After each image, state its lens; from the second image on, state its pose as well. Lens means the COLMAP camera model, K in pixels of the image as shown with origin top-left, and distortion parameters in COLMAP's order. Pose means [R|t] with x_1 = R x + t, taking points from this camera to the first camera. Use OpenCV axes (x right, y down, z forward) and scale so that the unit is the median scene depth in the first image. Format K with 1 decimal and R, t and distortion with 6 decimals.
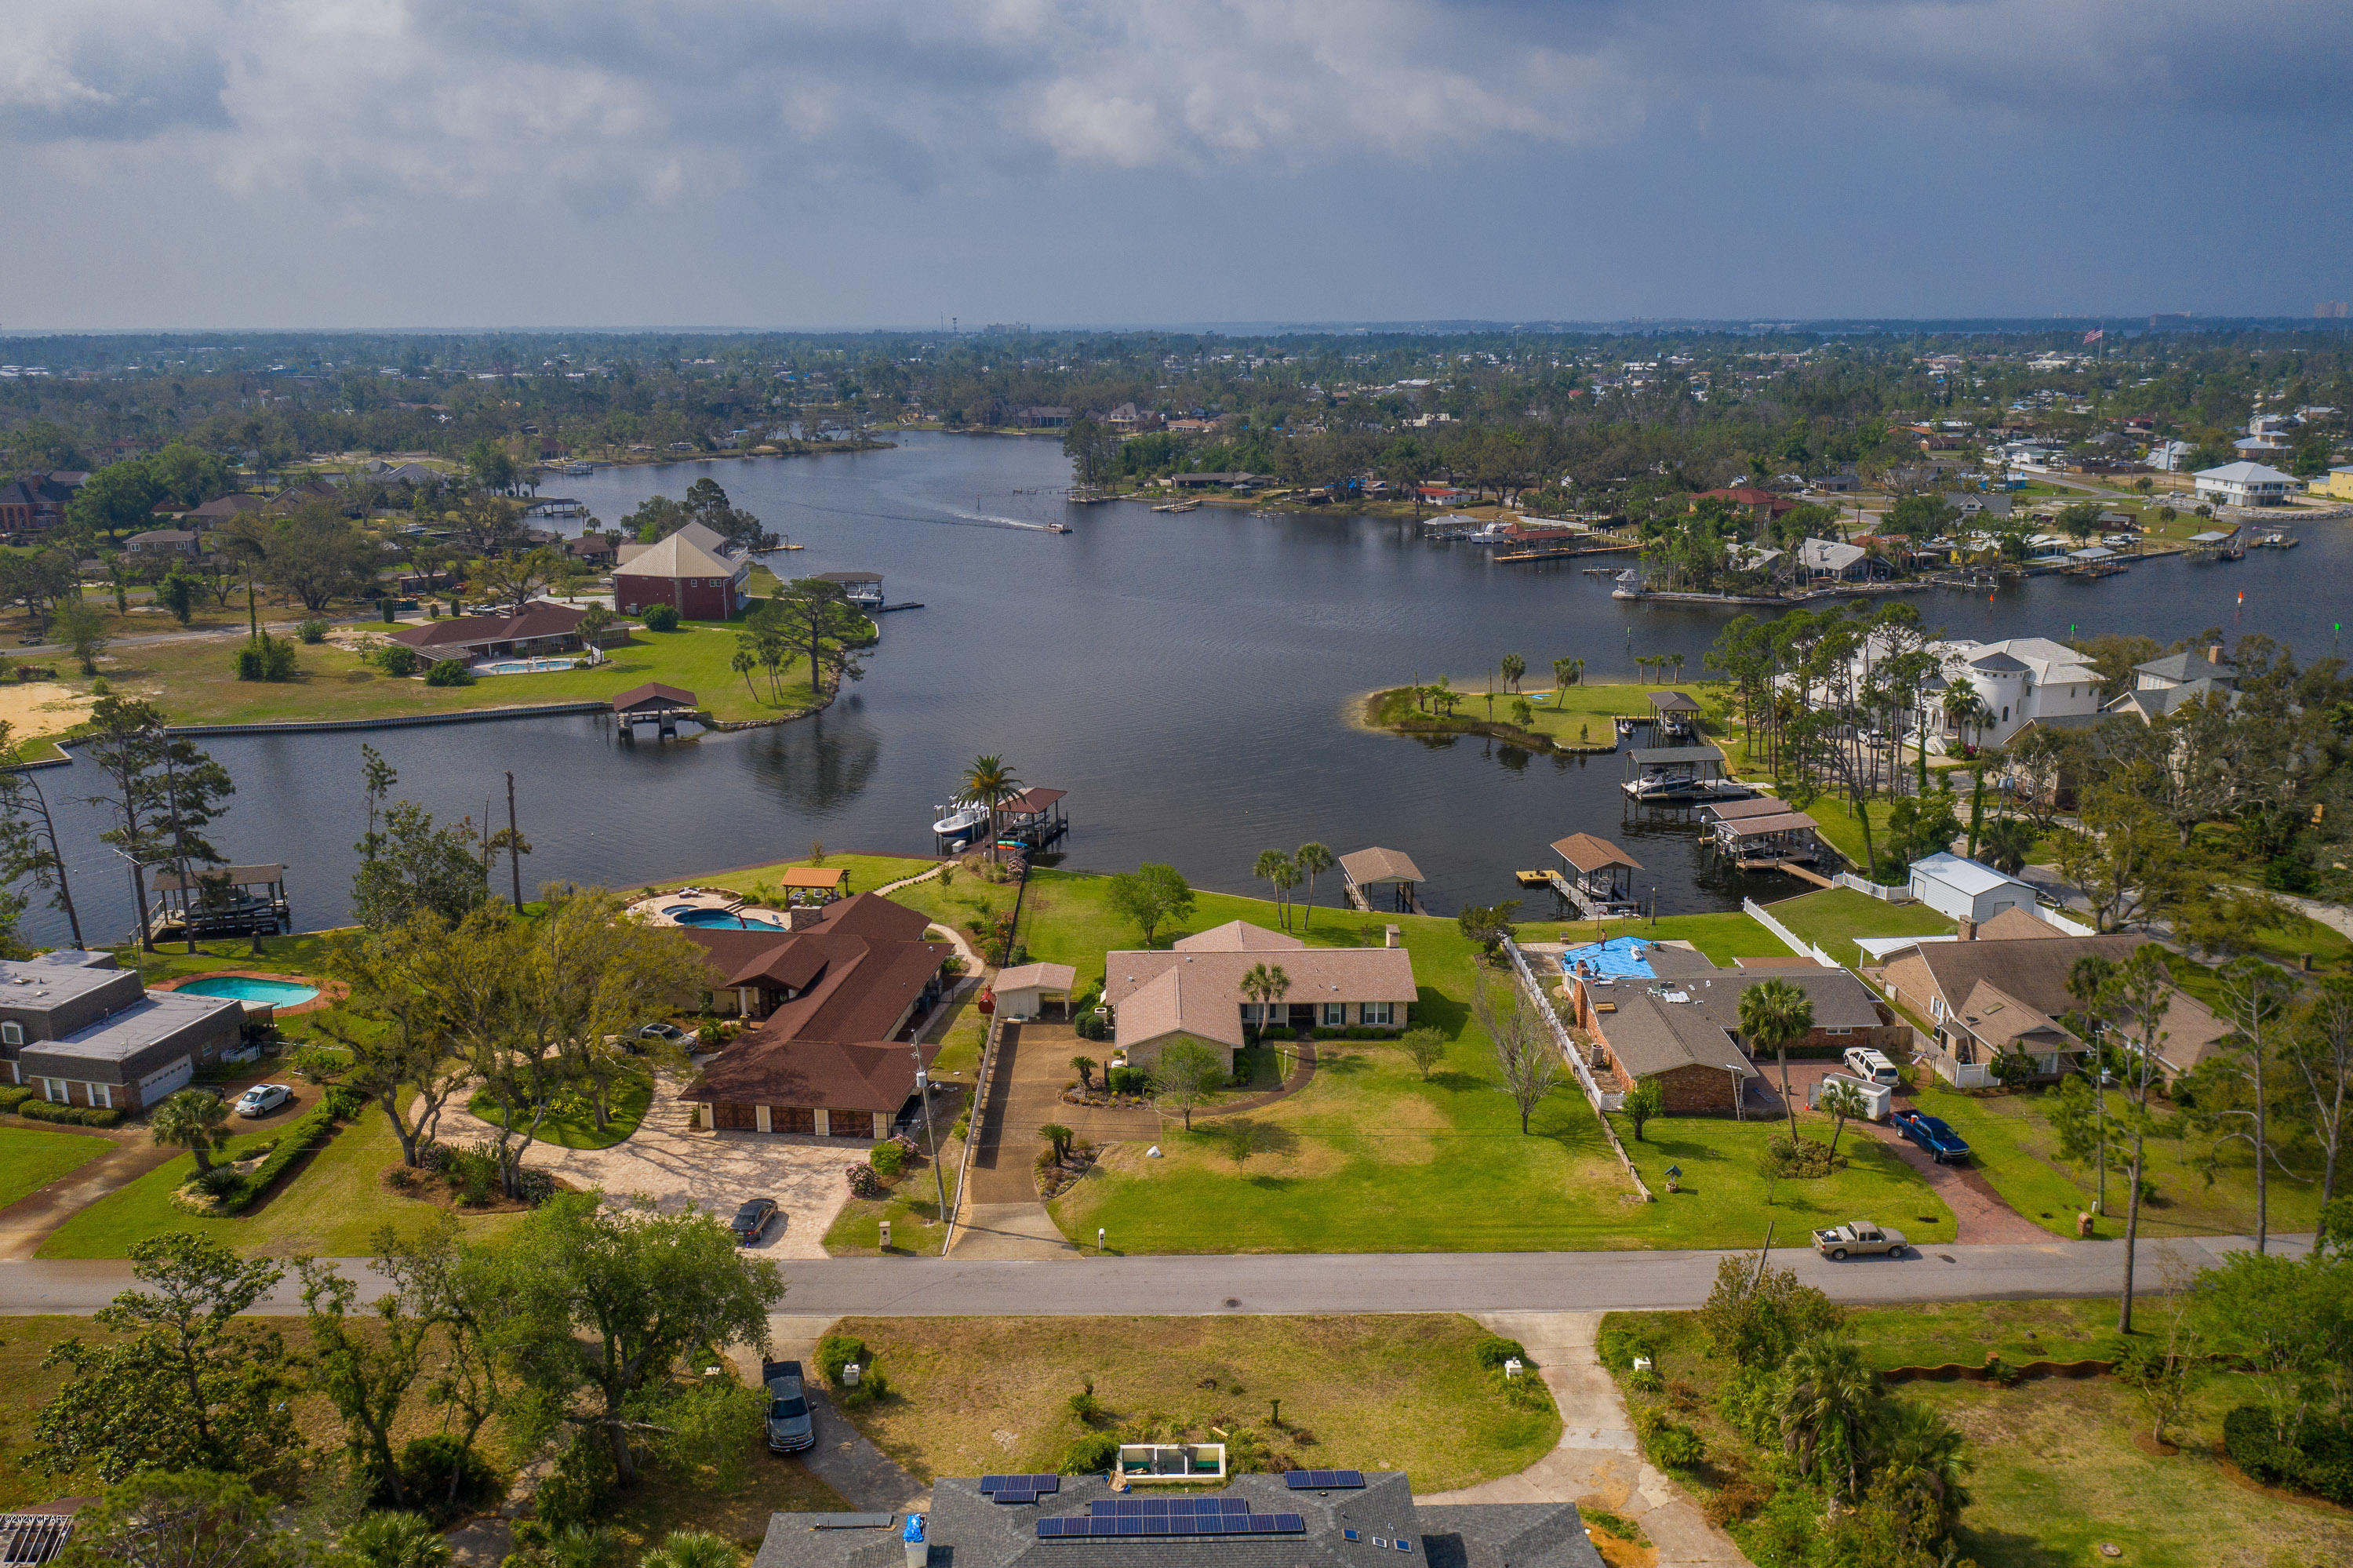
lens RADIAL K [[2003.0, 0, 1032.0], [0, 2003.0, 786.8], [0, 0, 1]] dist [-0.039291, -0.004170]
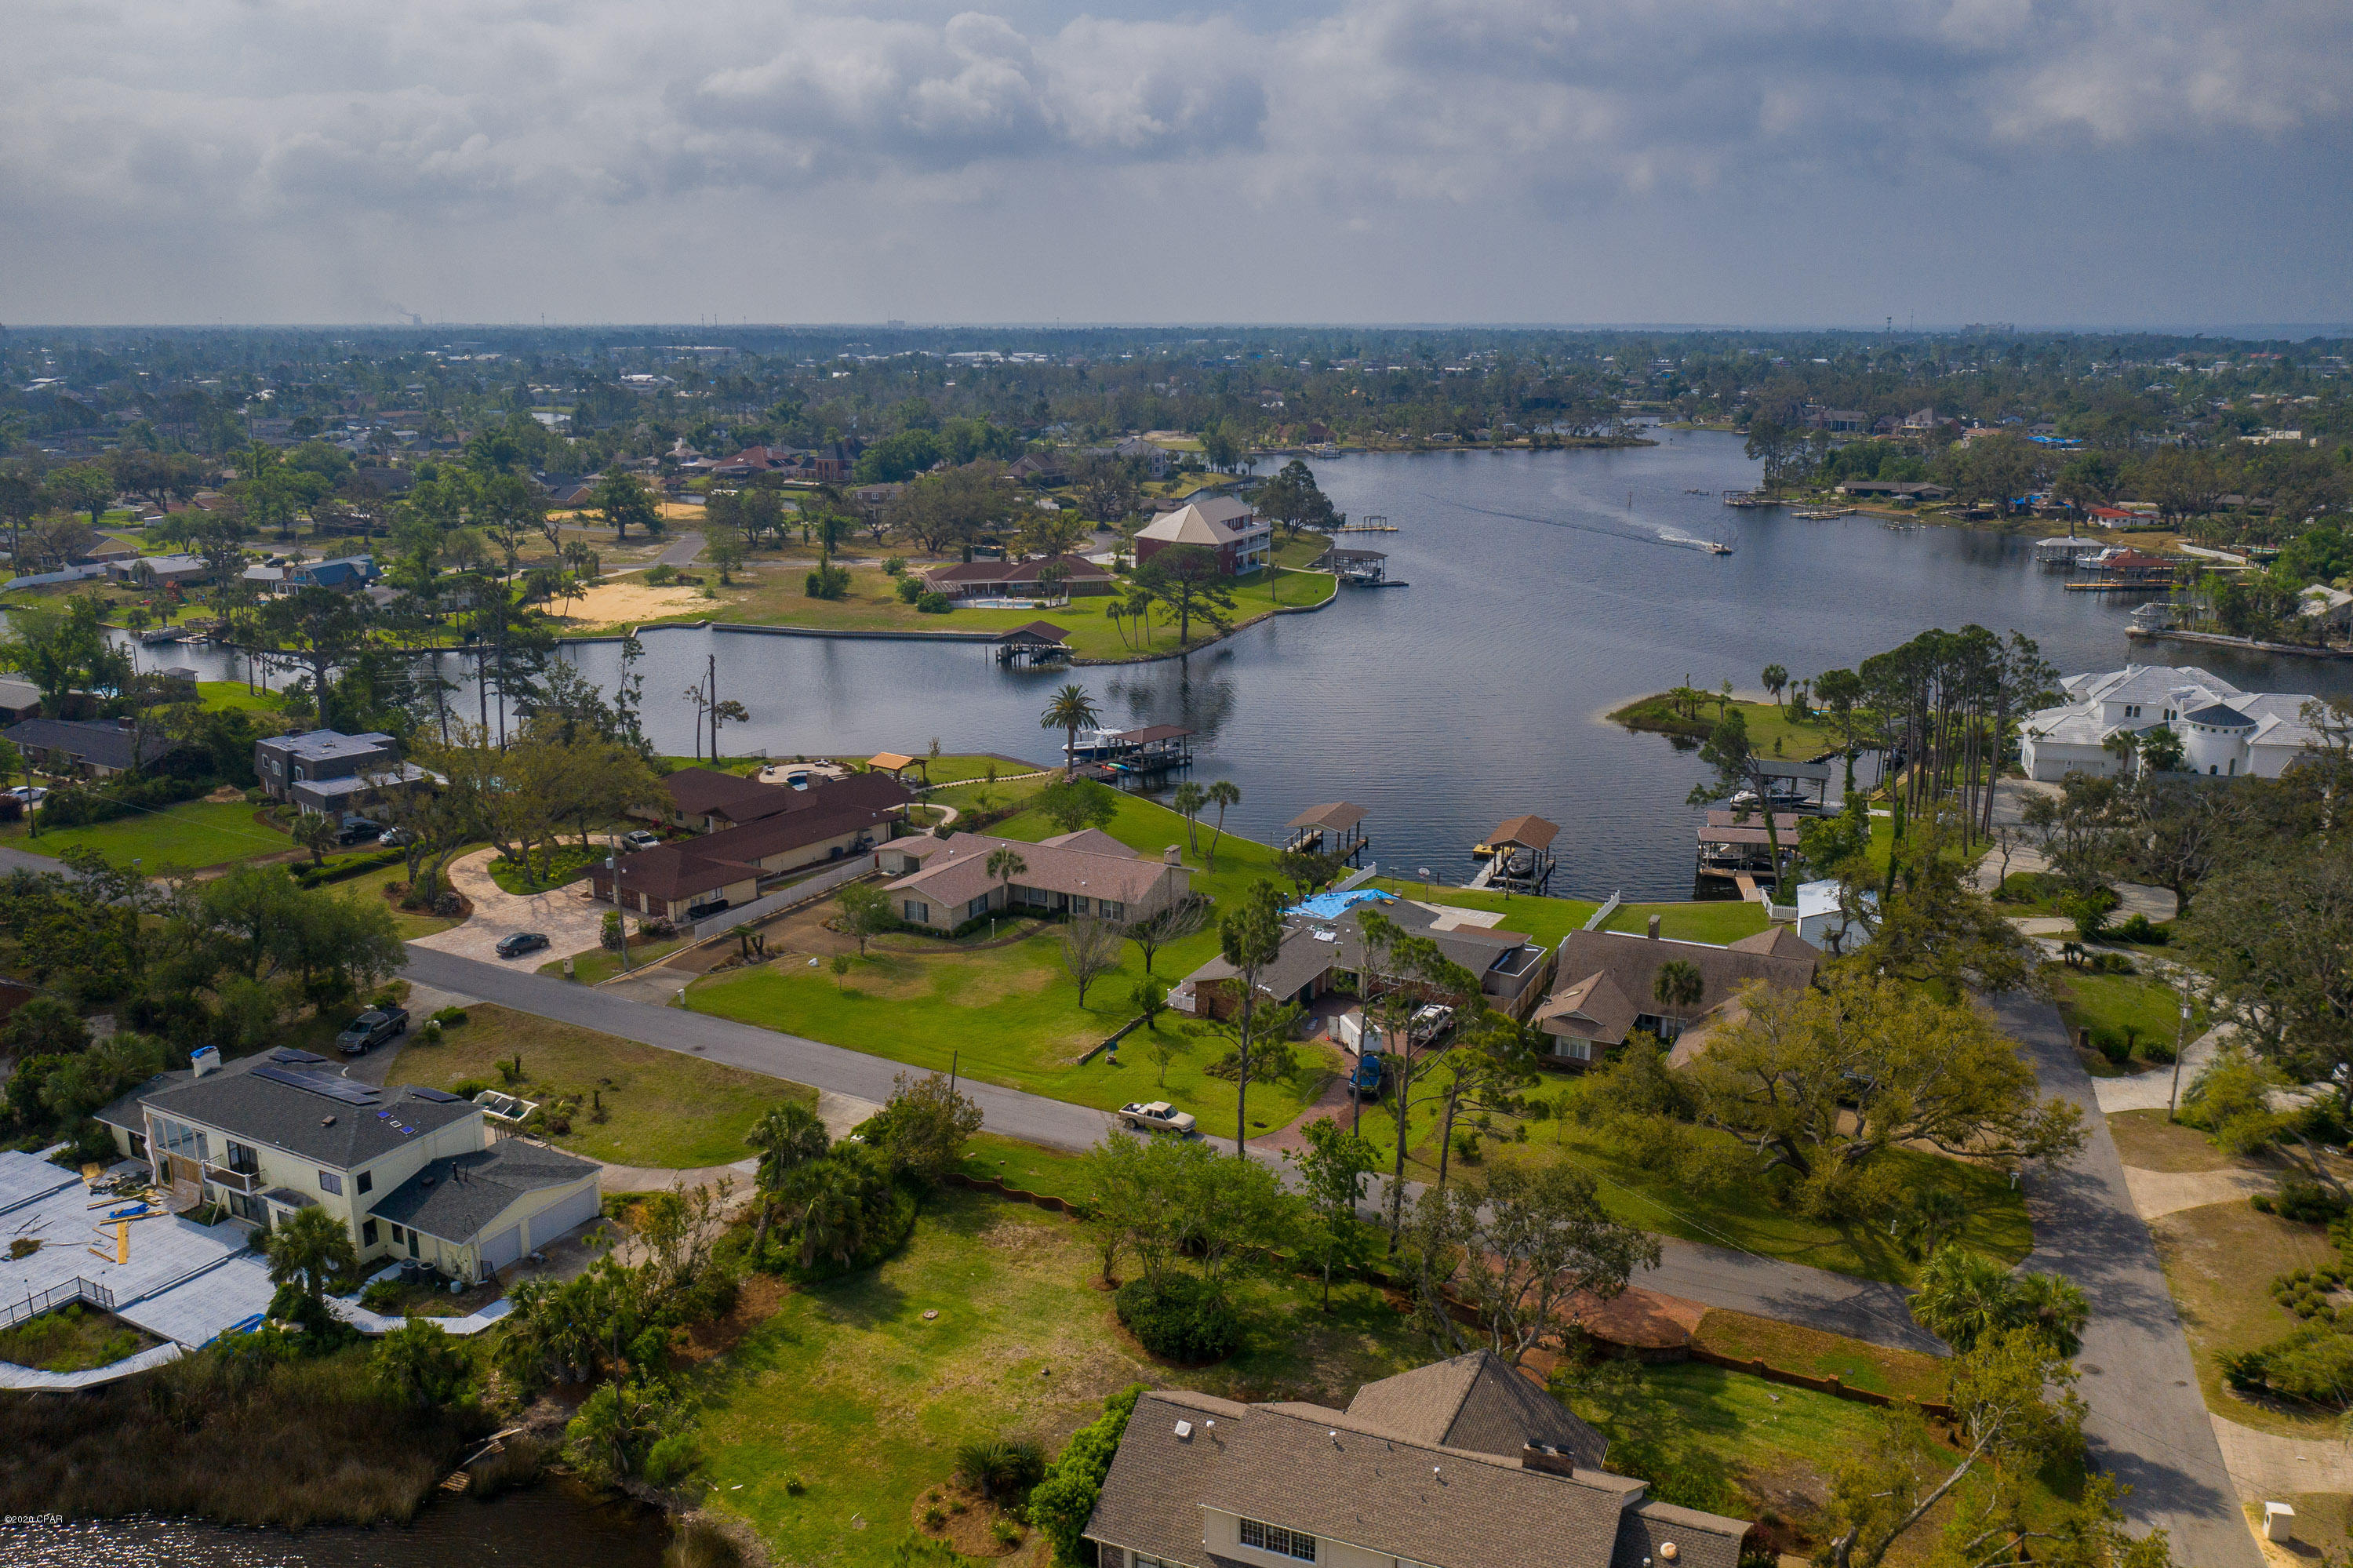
lens RADIAL K [[1912.8, 0, 1035.6], [0, 1912.8, 816.6], [0, 0, 1]] dist [-0.040838, -0.002349]
pose [[0.841416, 0.135501, -0.523123, 0.245061], [-0.120759, 0.990720, 0.062385, -0.003022], [0.526722, 0.010680, 0.849971, -0.001003]]
